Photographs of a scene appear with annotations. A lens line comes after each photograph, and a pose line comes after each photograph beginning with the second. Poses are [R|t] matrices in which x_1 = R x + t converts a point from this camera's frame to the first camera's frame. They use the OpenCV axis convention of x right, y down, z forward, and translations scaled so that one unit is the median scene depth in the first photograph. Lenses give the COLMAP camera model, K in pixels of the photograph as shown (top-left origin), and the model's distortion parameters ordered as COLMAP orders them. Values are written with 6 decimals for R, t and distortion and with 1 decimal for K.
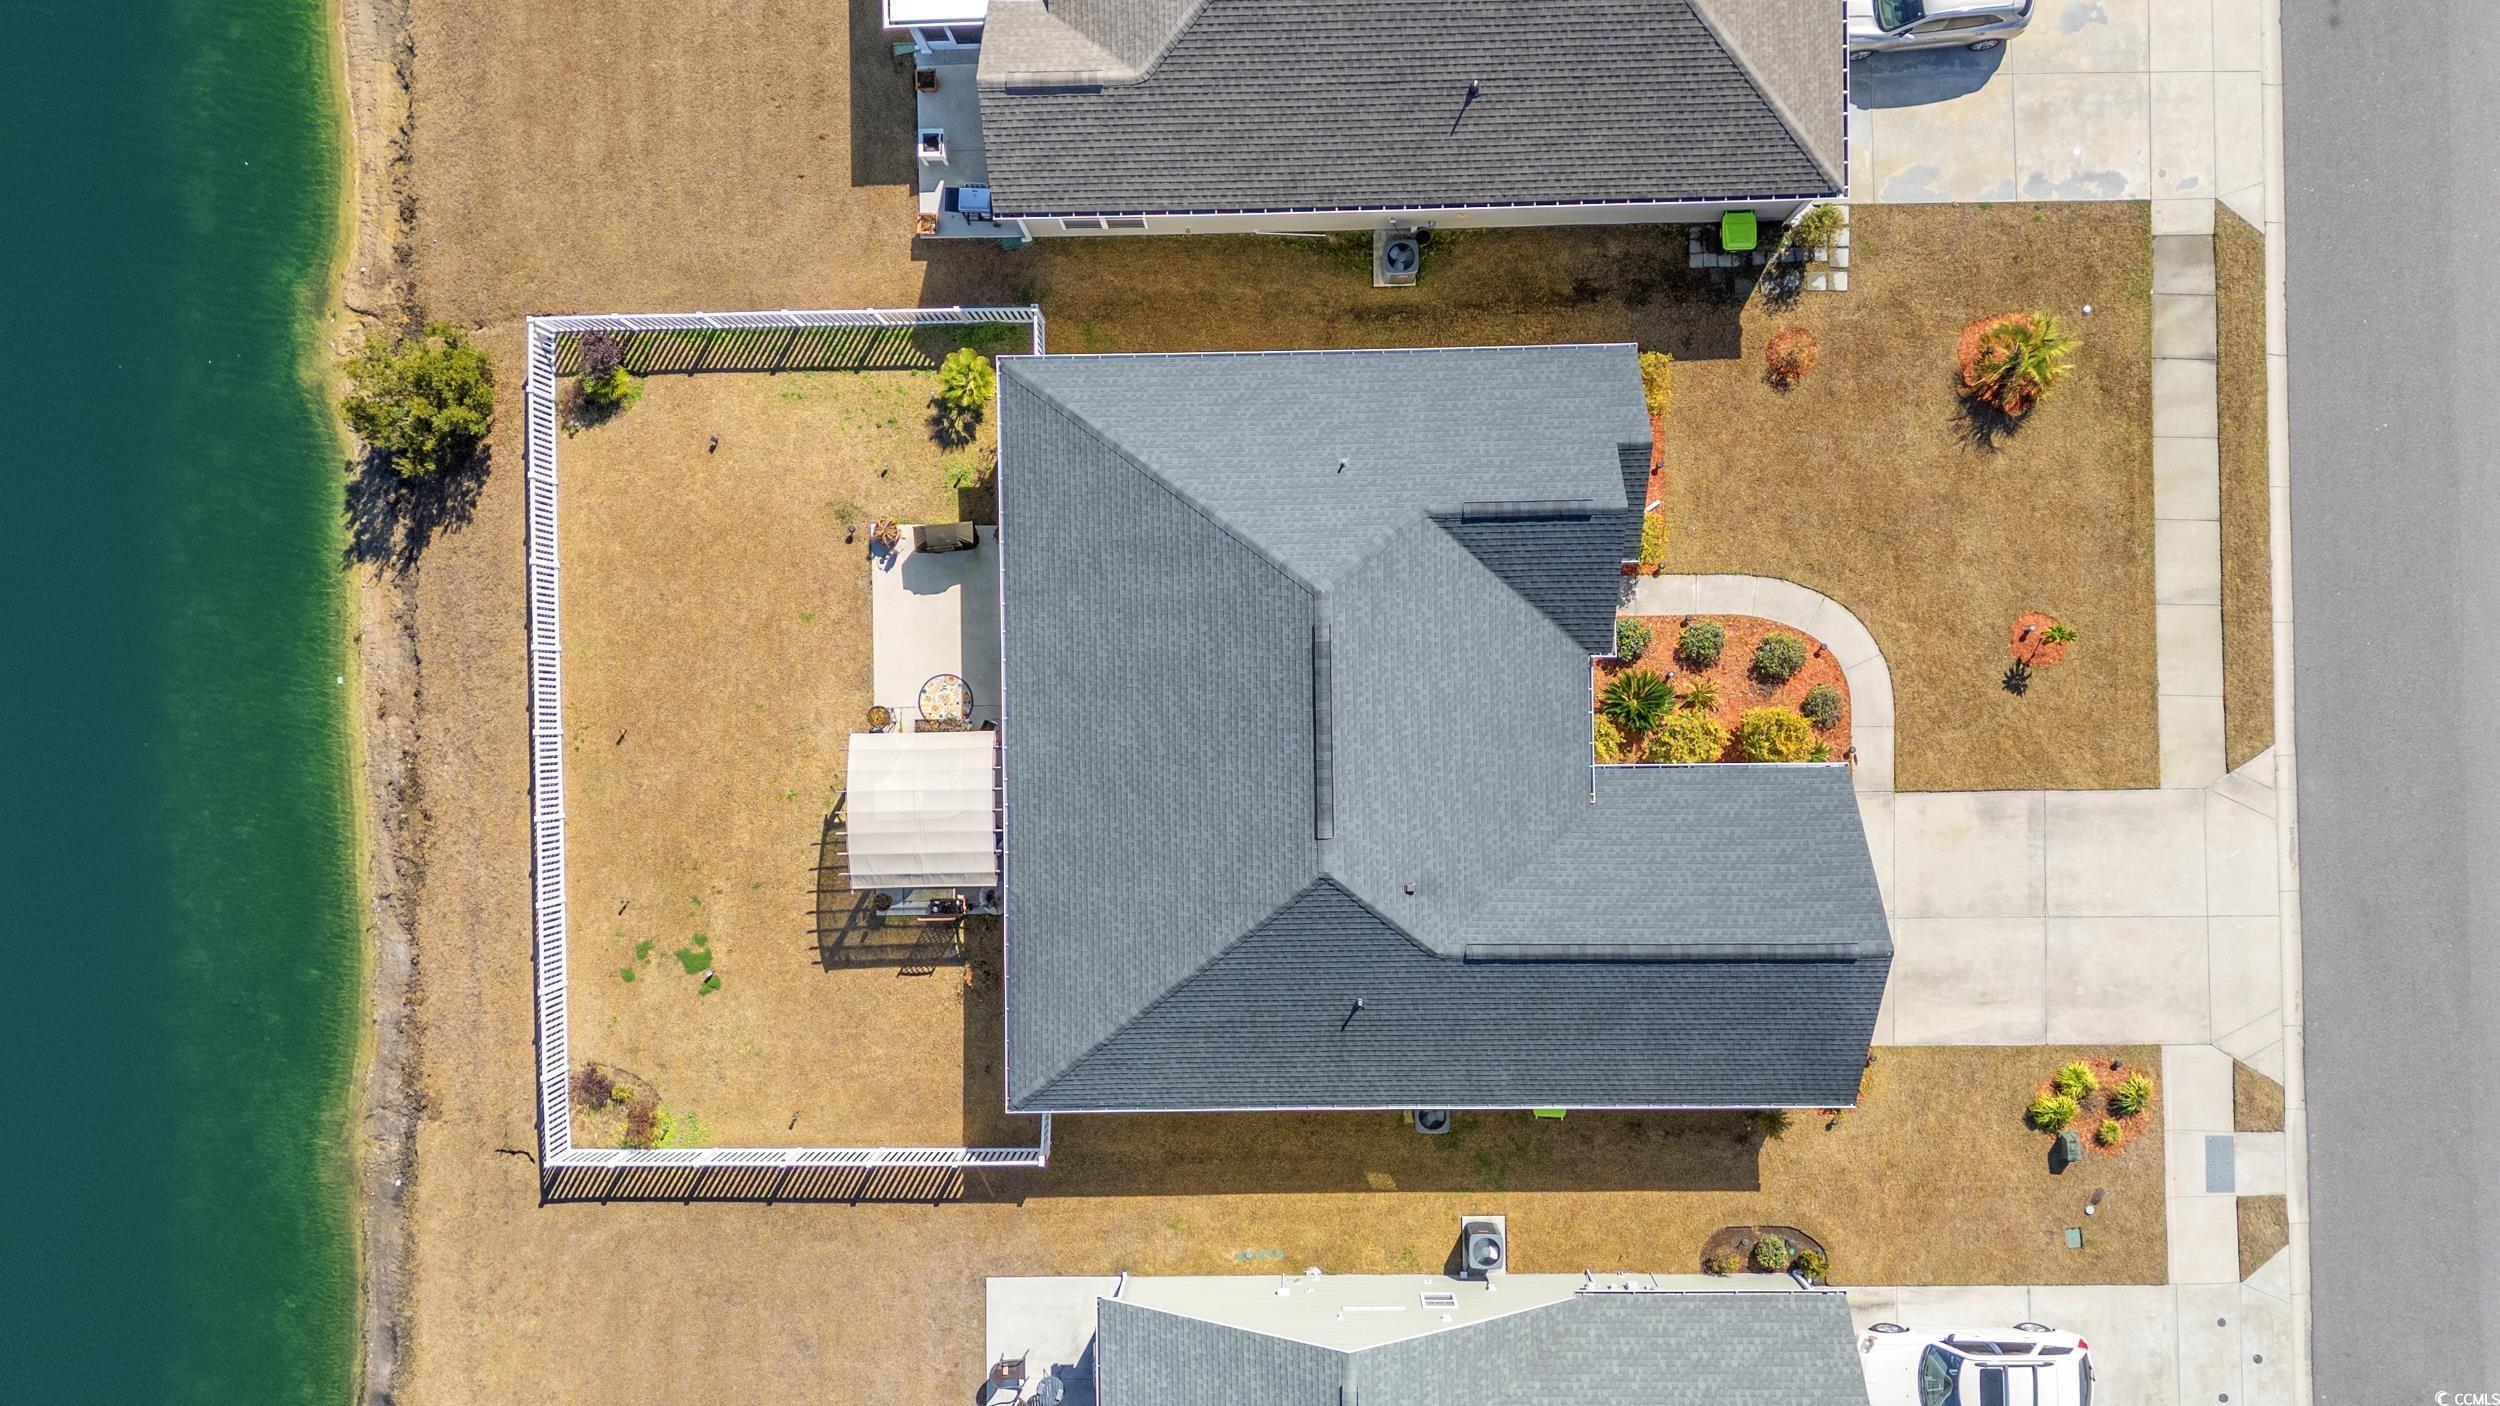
lens RADIAL K [[1840.8, 0, 1250.0], [0, 1840.8, 703.0], [0, 0, 1]] dist [0.046958, -0.001587]
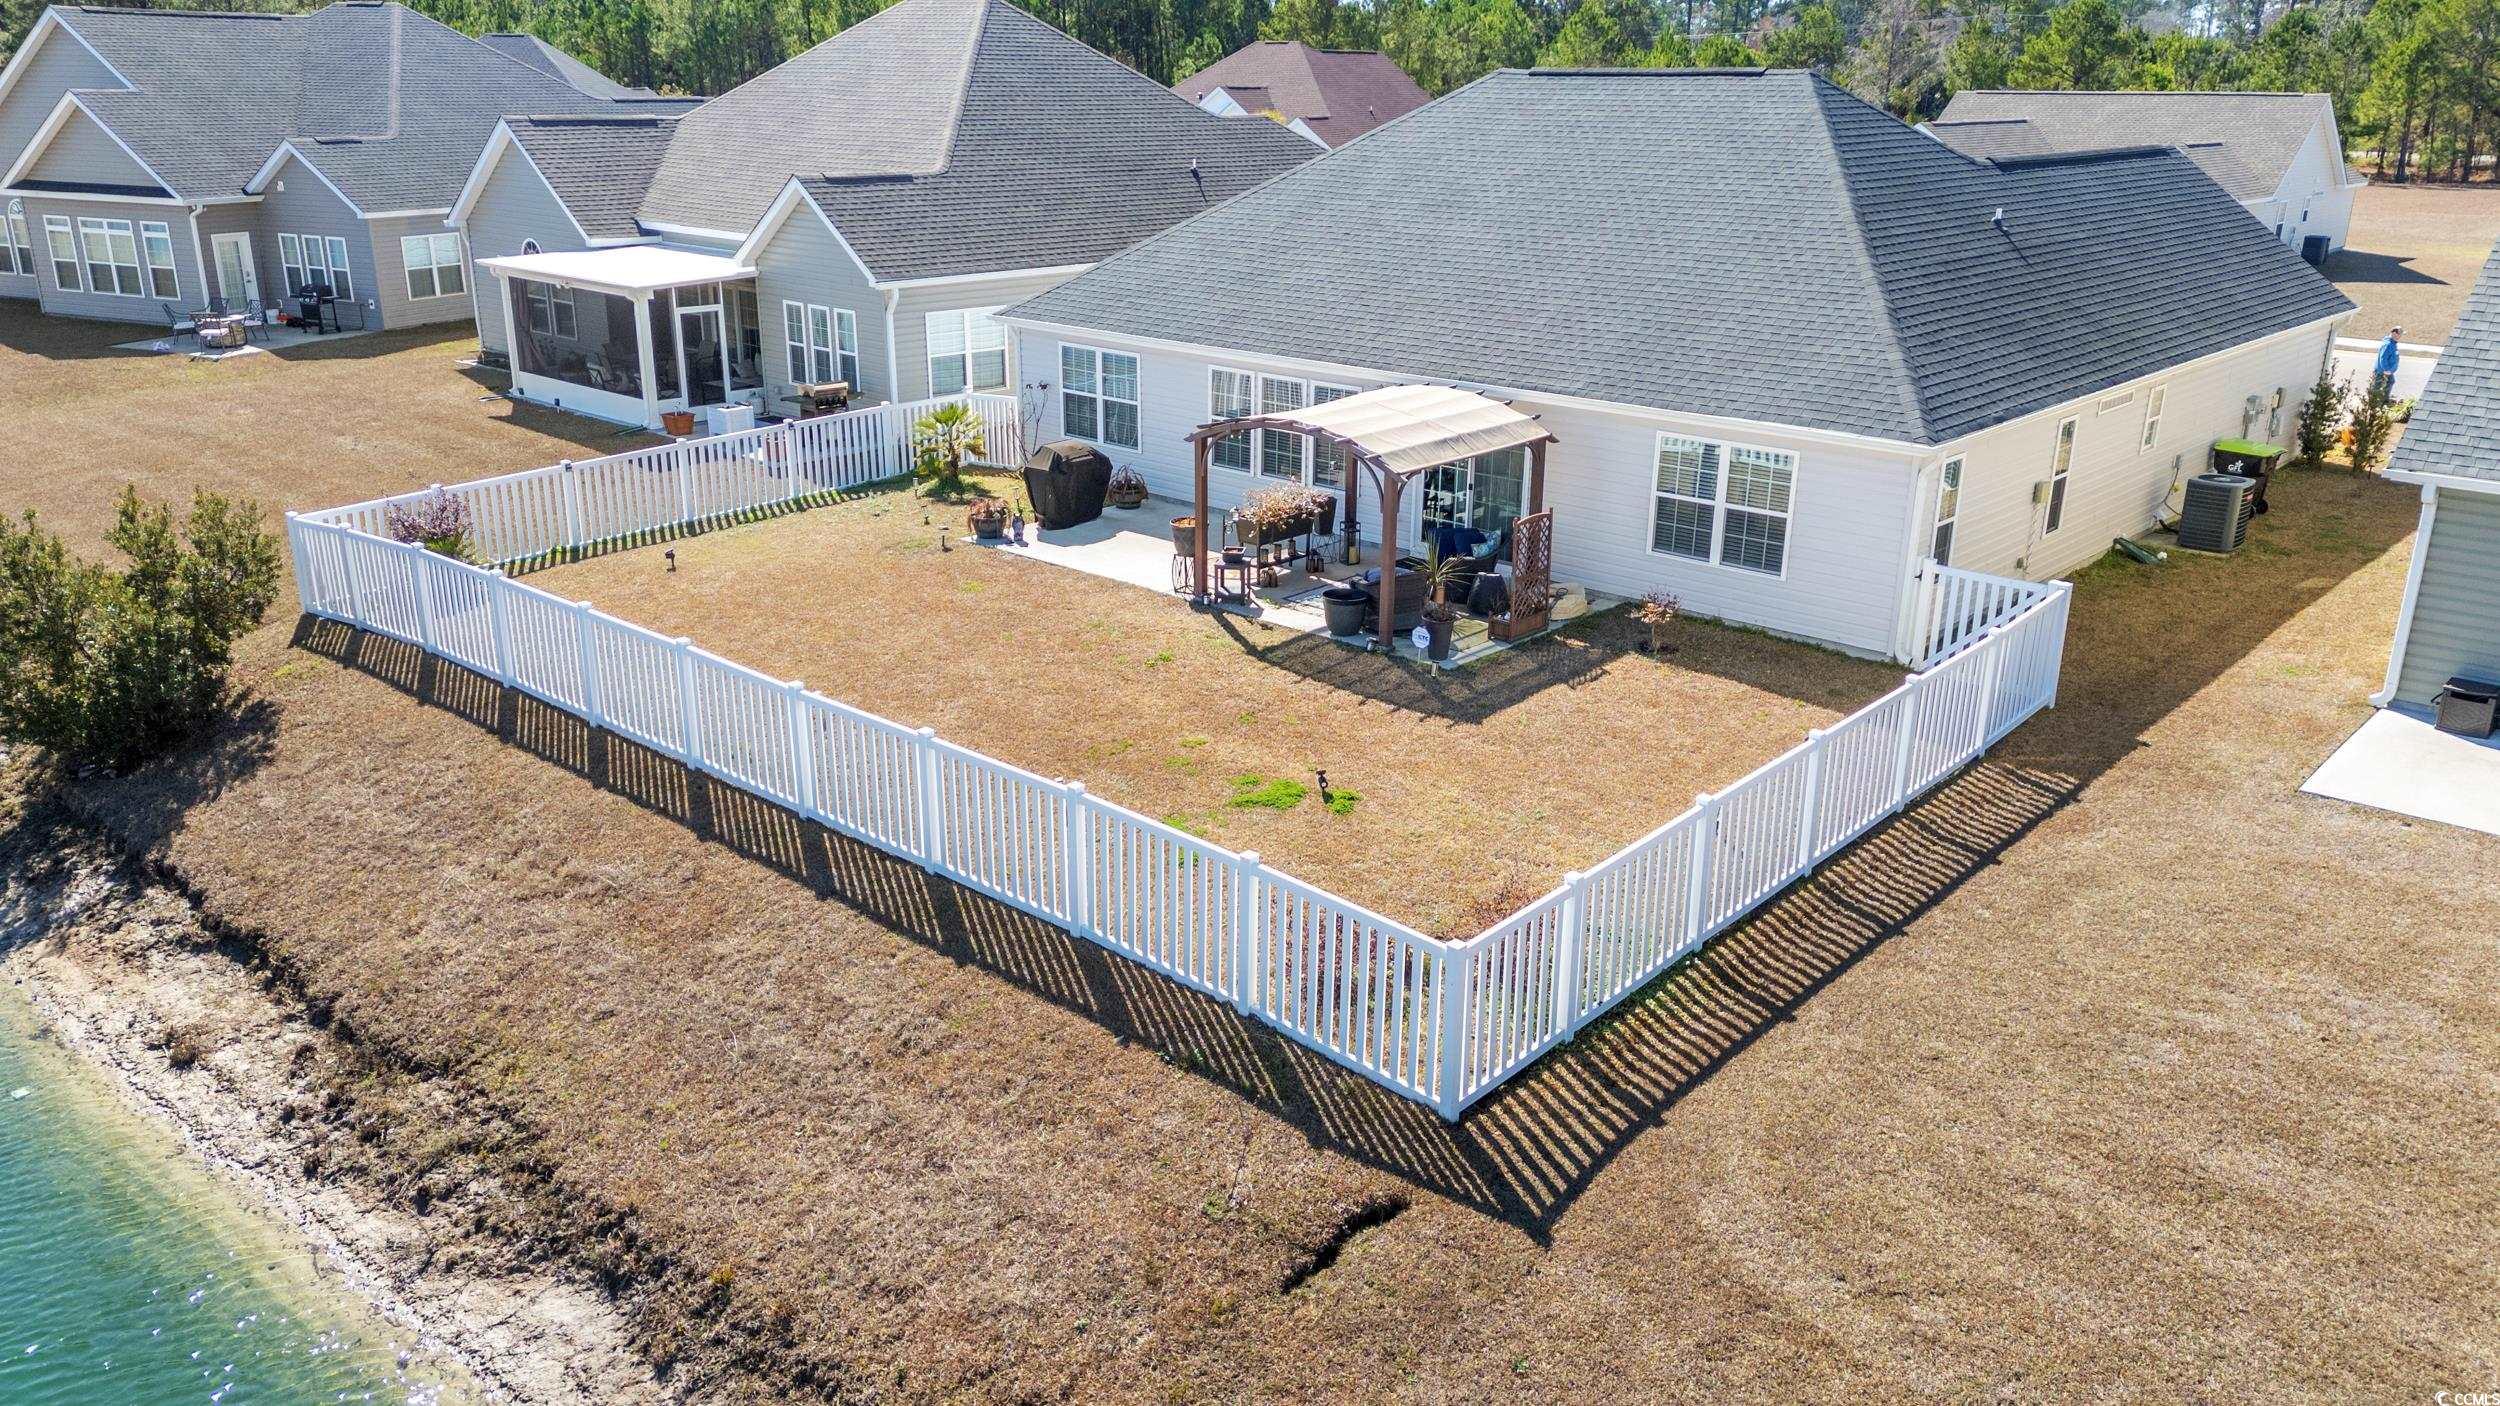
lens RADIAL K [[1840.8, 0, 1250.0], [0, 1840.8, 703.0], [0, 0, 1]] dist [0.046958, -0.001587]
pose [[0.684312, -0.206342, 0.699385, -0.596987], [0.728608, 0.231760, -0.644529, 0.404160], [-0.029096, 0.950637, 0.308938, 0.852147]]
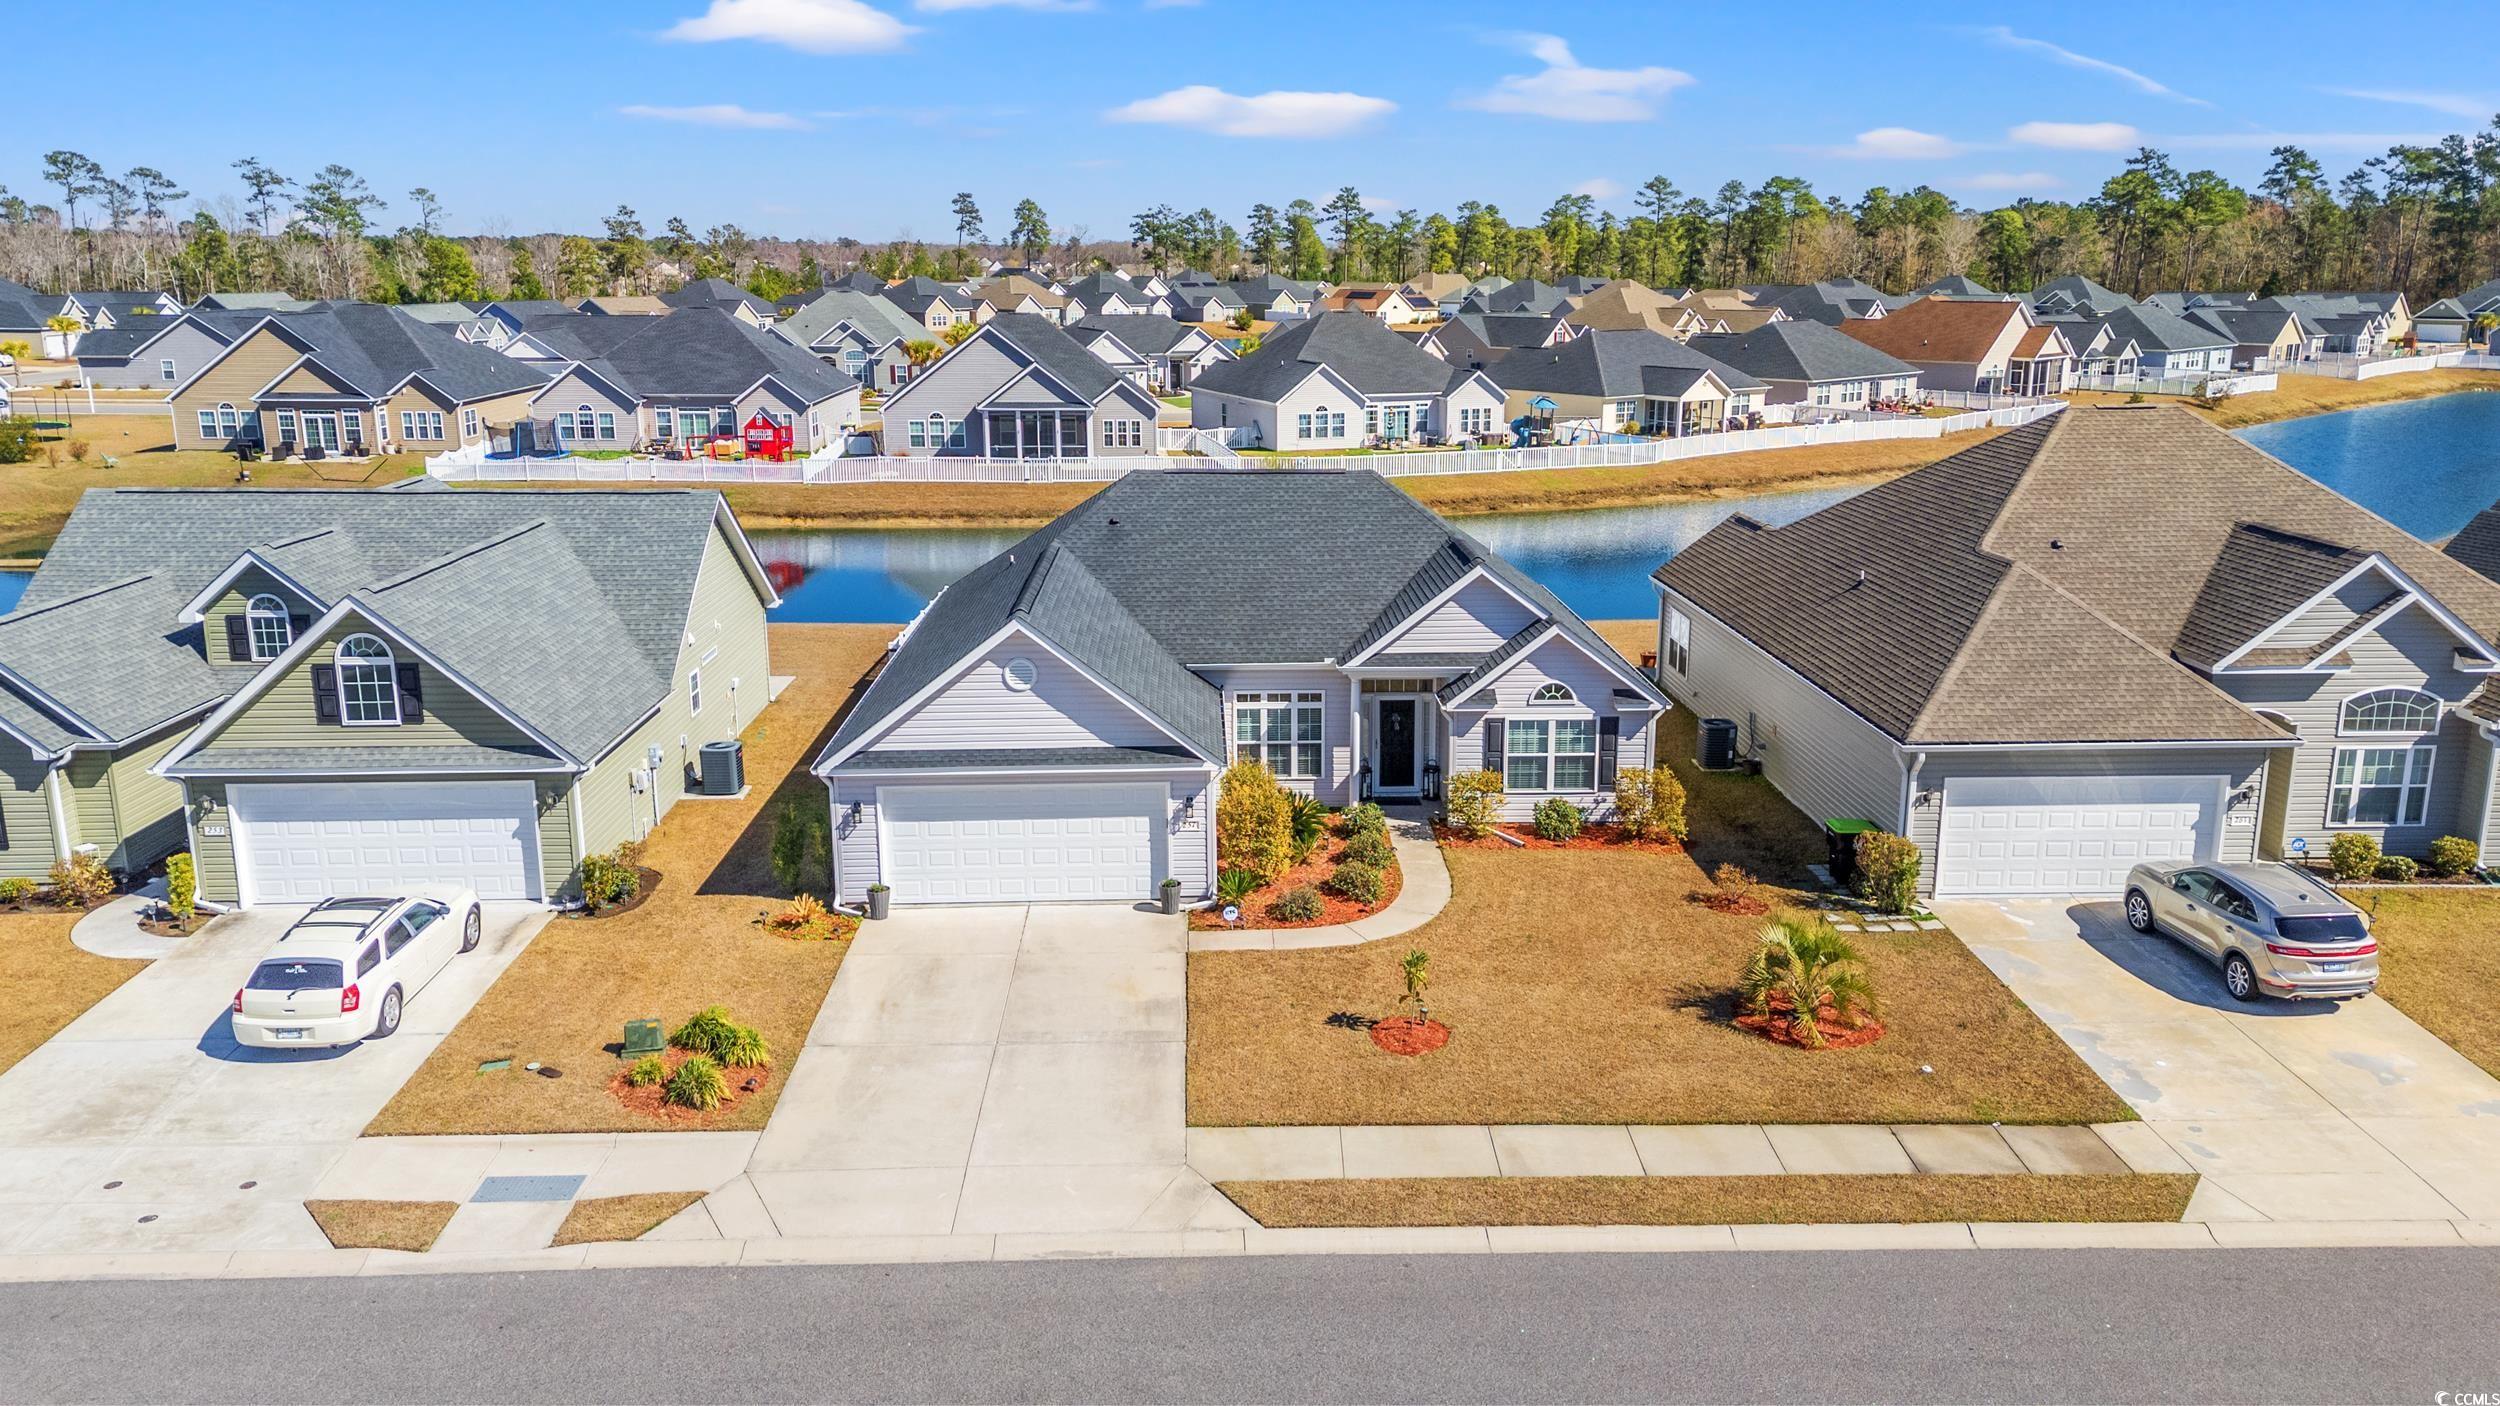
lens RADIAL K [[1840.8, 0, 1250.0], [0, 1840.8, 703.0], [0, 0, 1]] dist [0.046958, -0.001587]
pose [[0.018100, 0.259852, -0.965479, 1.024828], [-0.999831, 0.001574, -0.018320, 0.035543], [-0.003240, 0.965647, 0.259837, 0.699568]]
